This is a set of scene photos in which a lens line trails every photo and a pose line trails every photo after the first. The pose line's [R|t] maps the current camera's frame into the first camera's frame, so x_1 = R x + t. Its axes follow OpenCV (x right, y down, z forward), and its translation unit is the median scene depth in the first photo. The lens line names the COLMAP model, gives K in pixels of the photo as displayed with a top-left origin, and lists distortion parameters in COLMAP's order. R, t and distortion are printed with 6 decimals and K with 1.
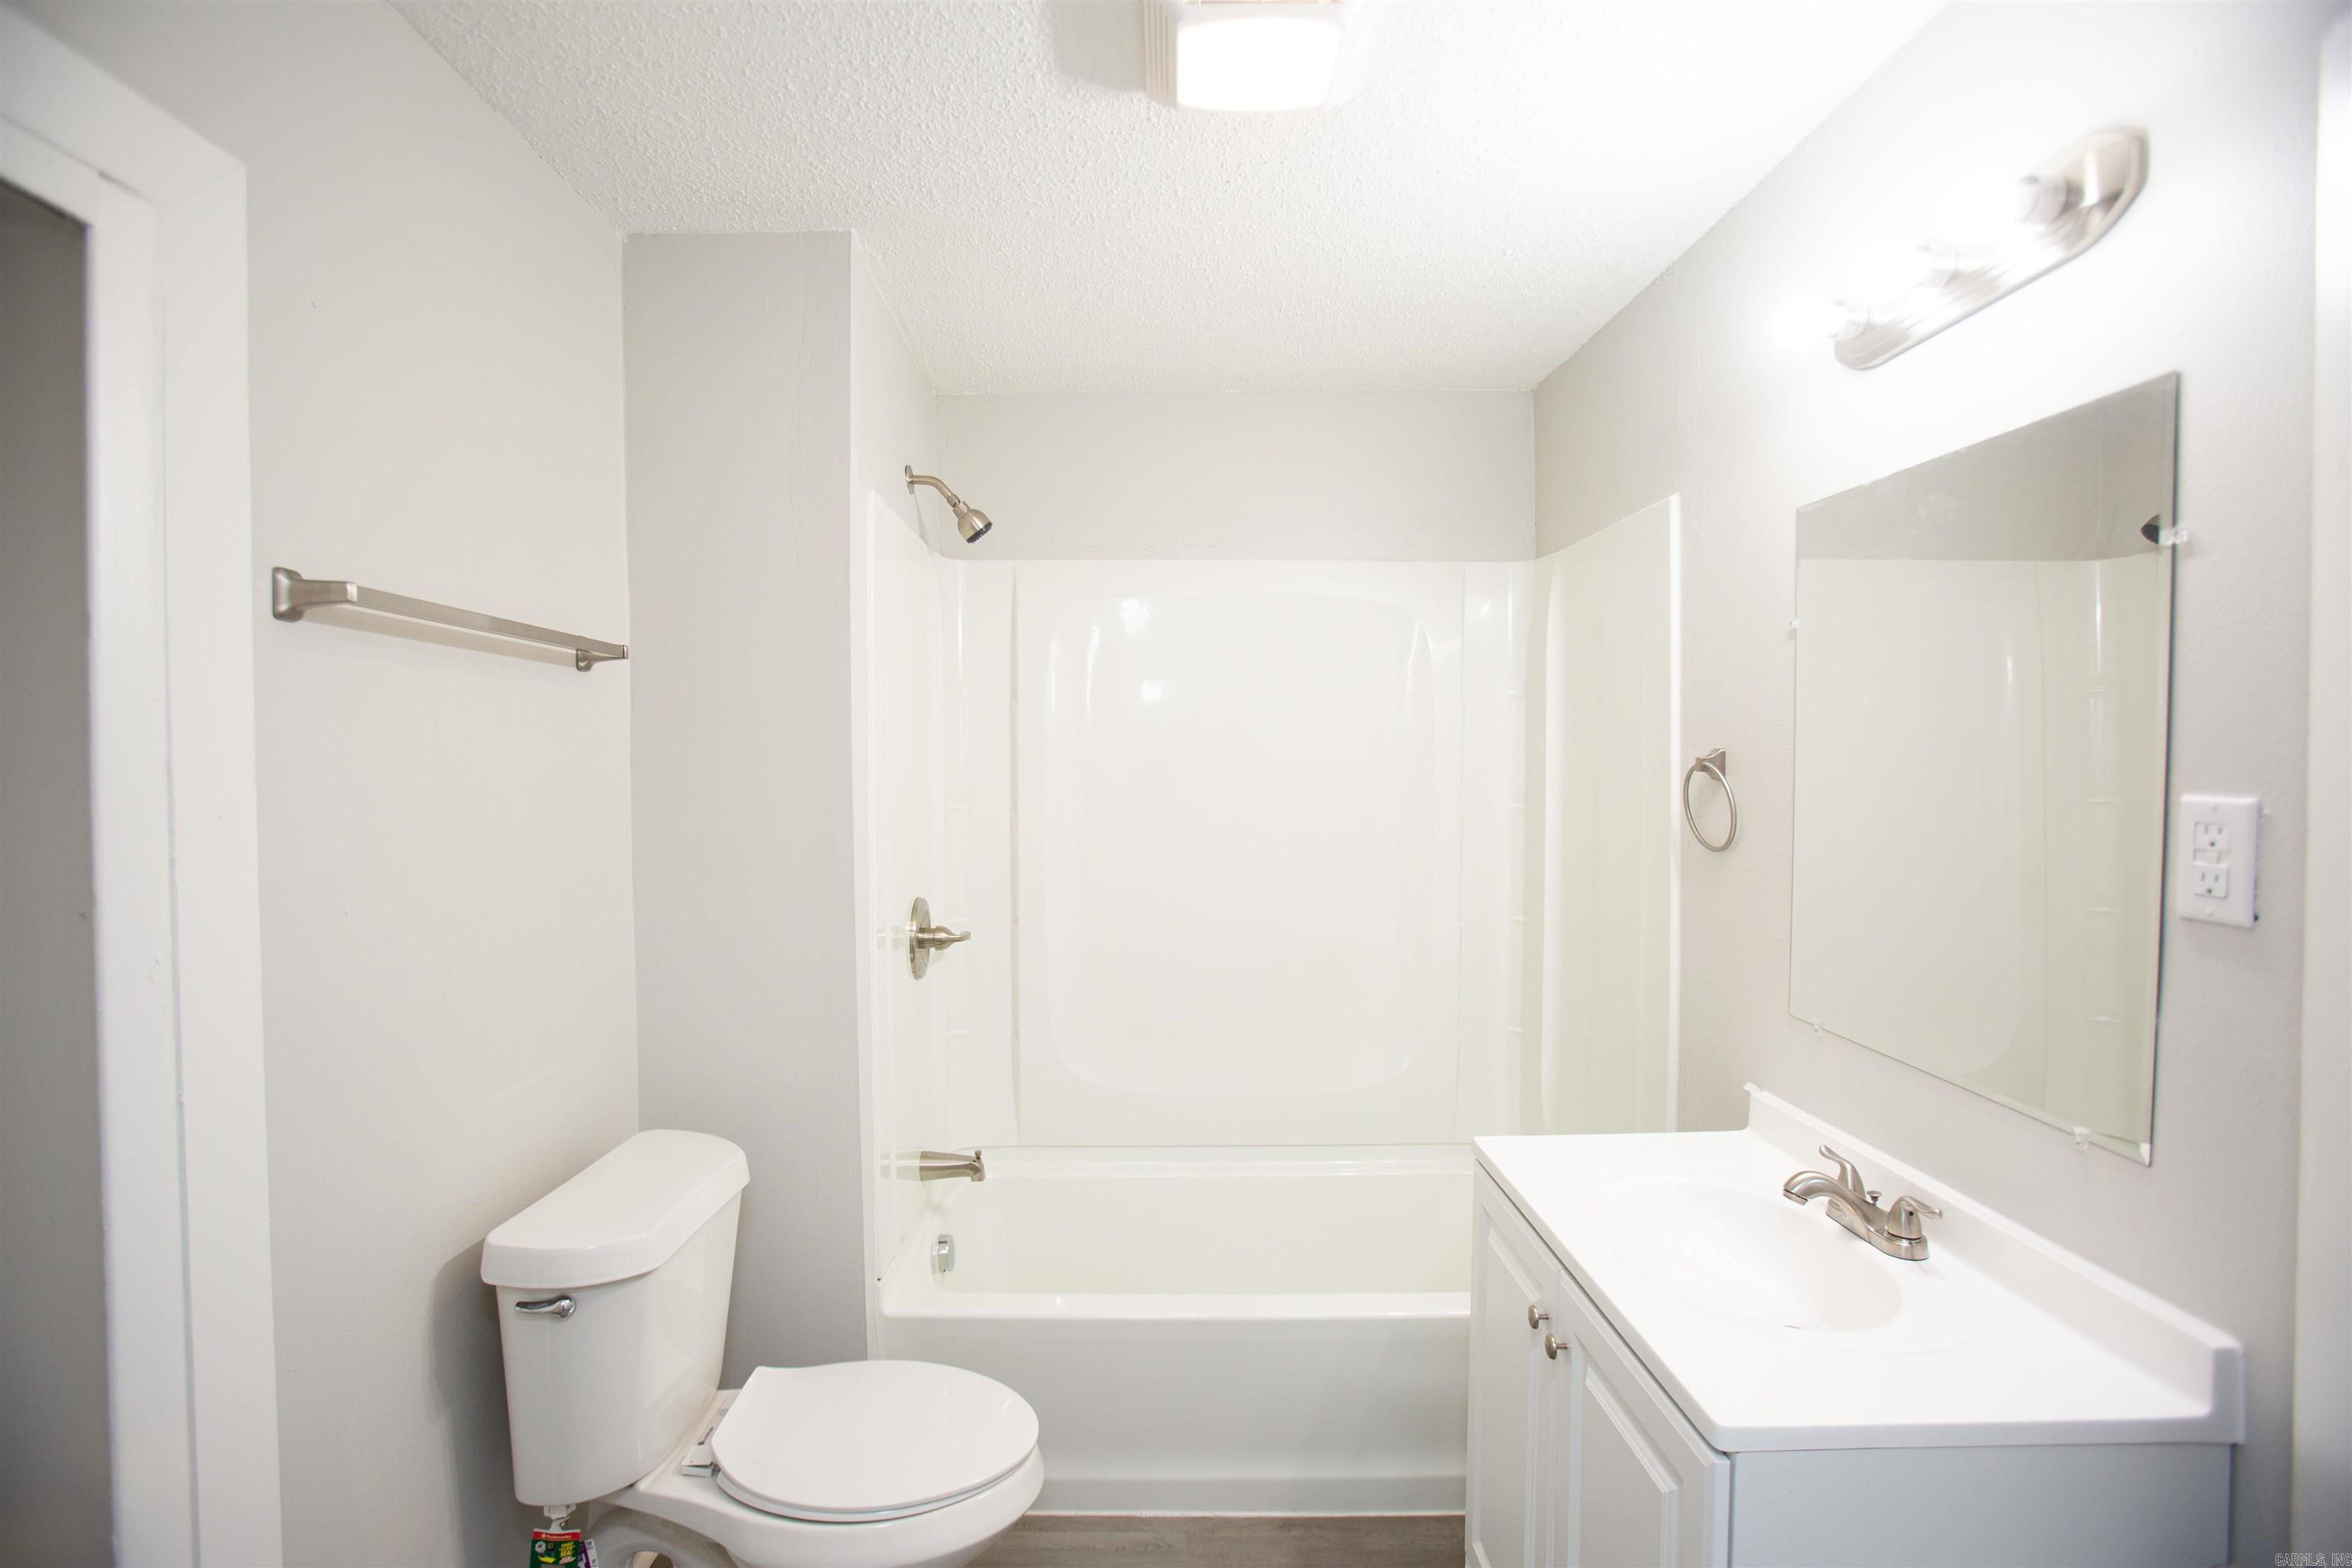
lens RADIAL K [[1087.6, 0, 1158.6], [0, 1087.6, 792.7], [0, 0, 1]] dist [-0.087235, 0.041216]
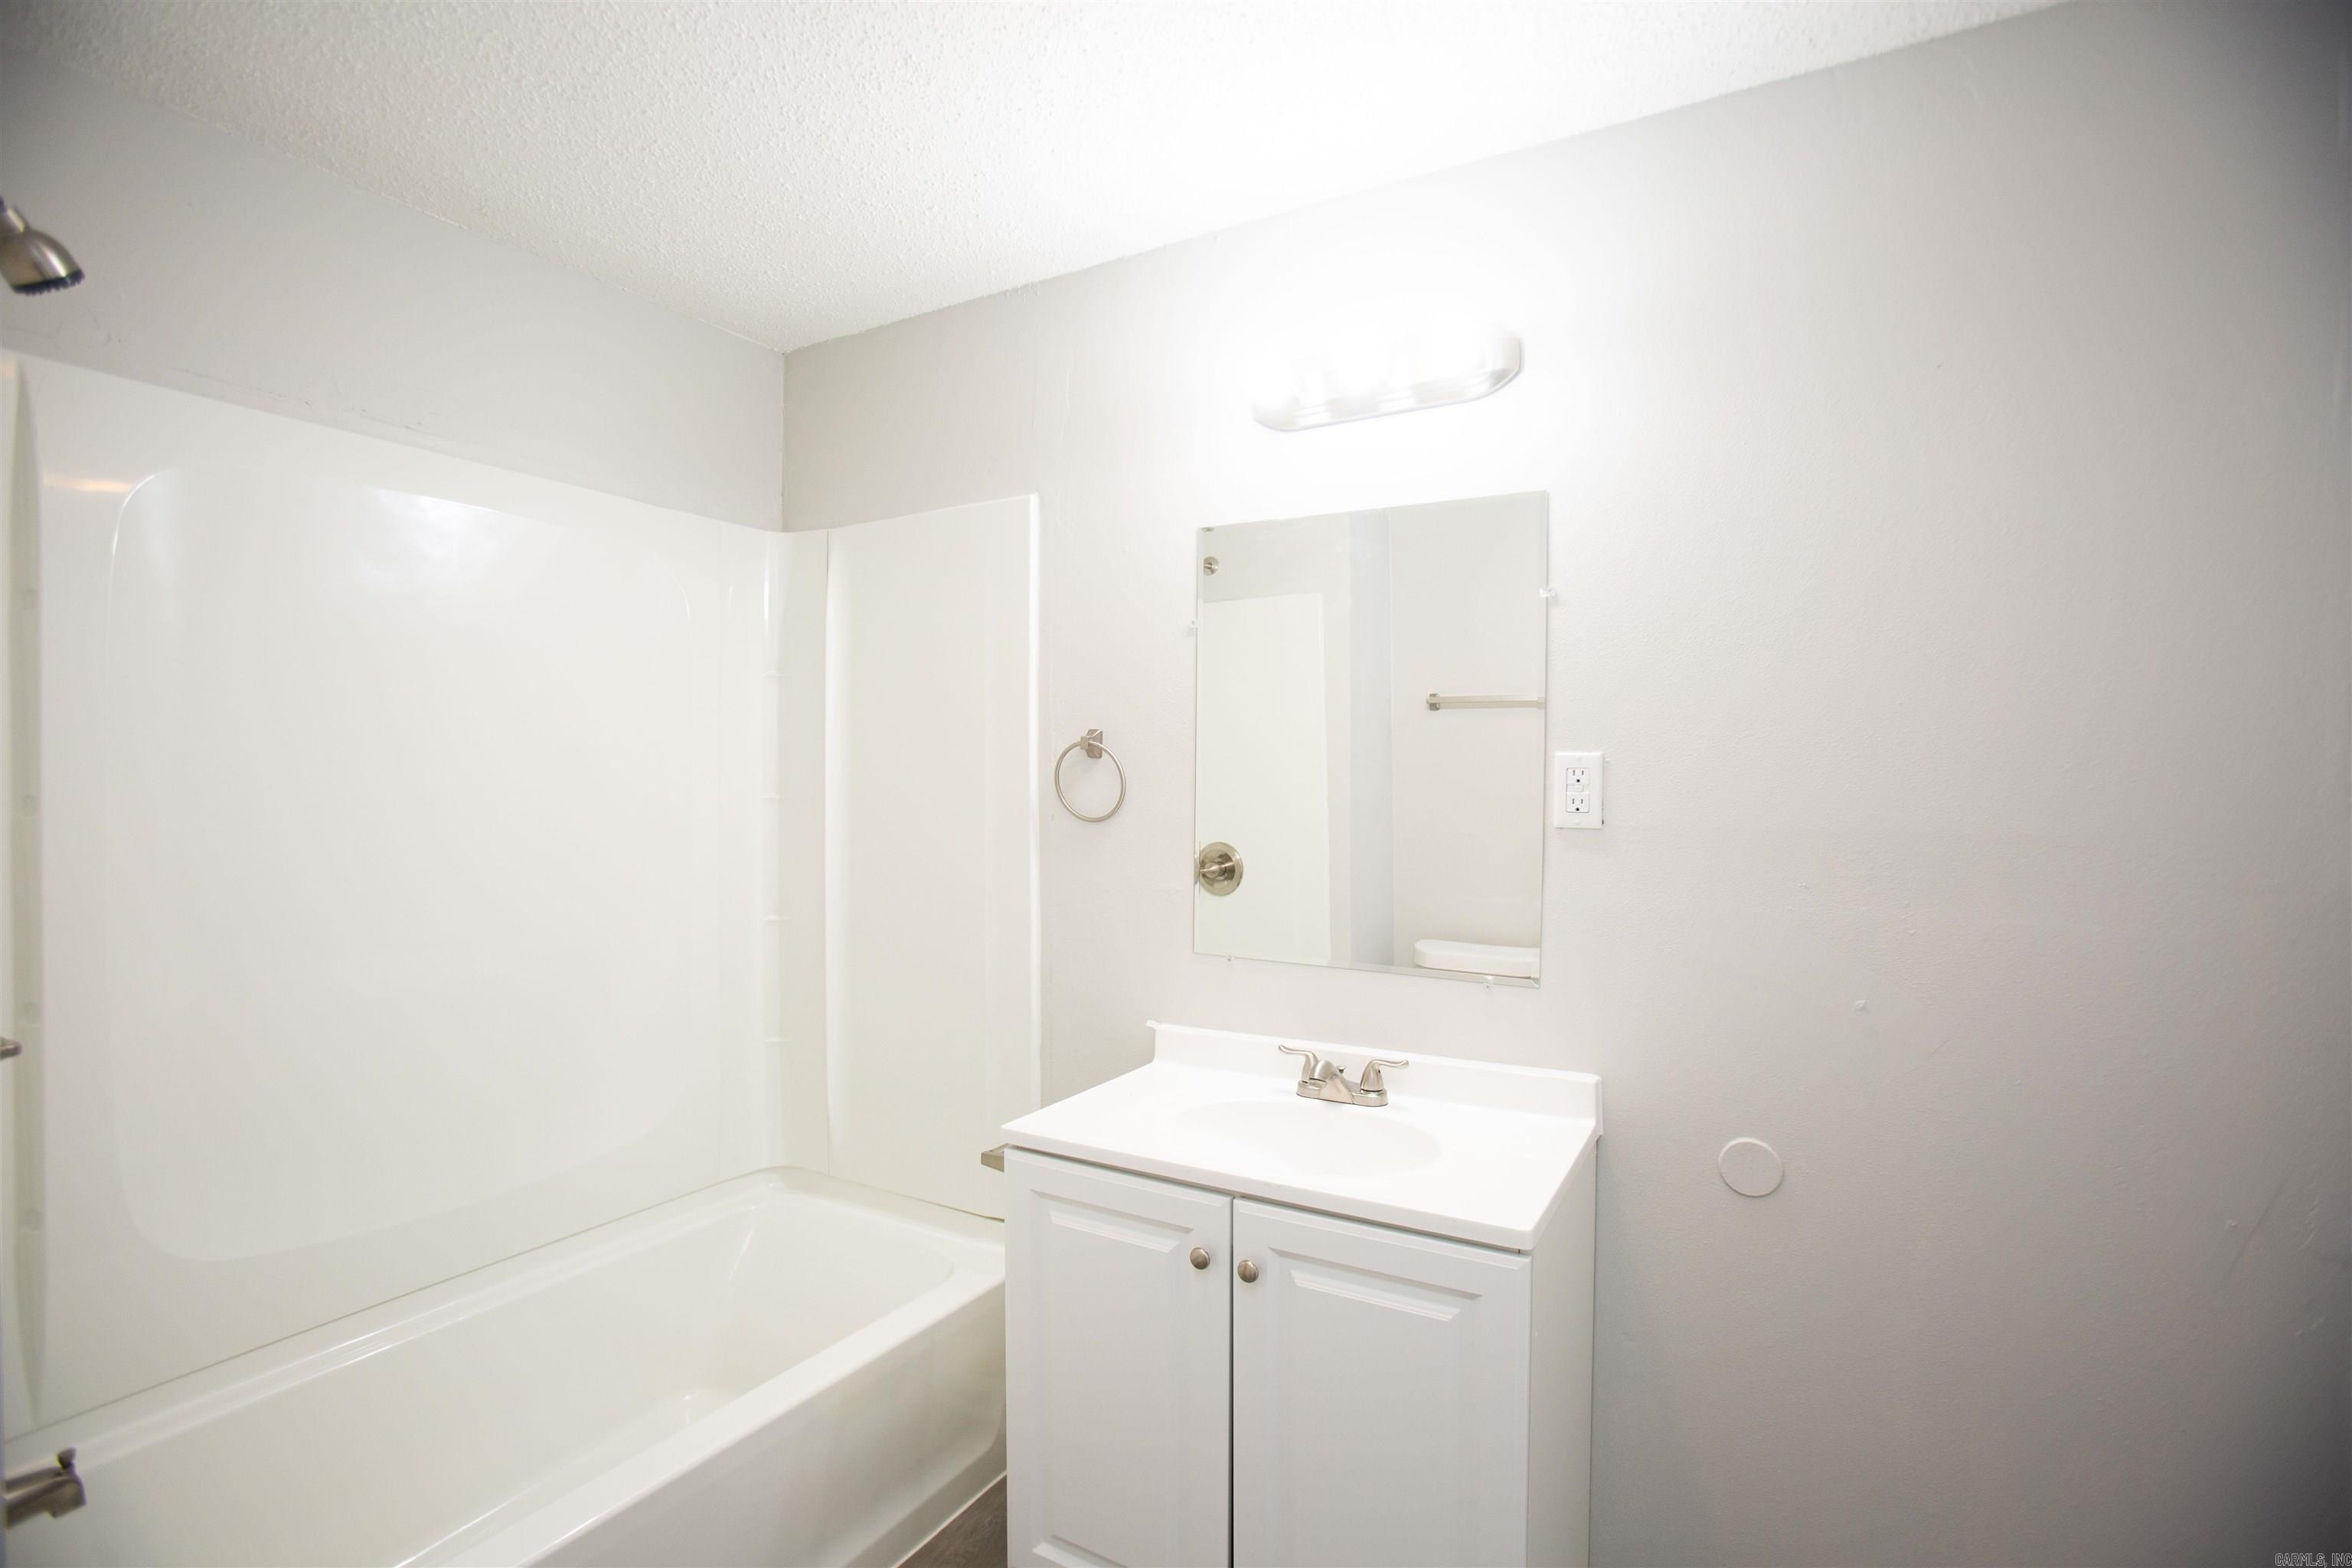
lens RADIAL K [[1087.6, 0, 1158.6], [0, 1087.6, 792.7], [0, 0, 1]] dist [-0.087235, 0.041216]
pose [[0.527999, -0.003980, 0.849235, -0.558813], [0.020955, 0.999746, -0.008342, 0.049015], [-0.848986, 0.022200, 0.527949, 0.475631]]
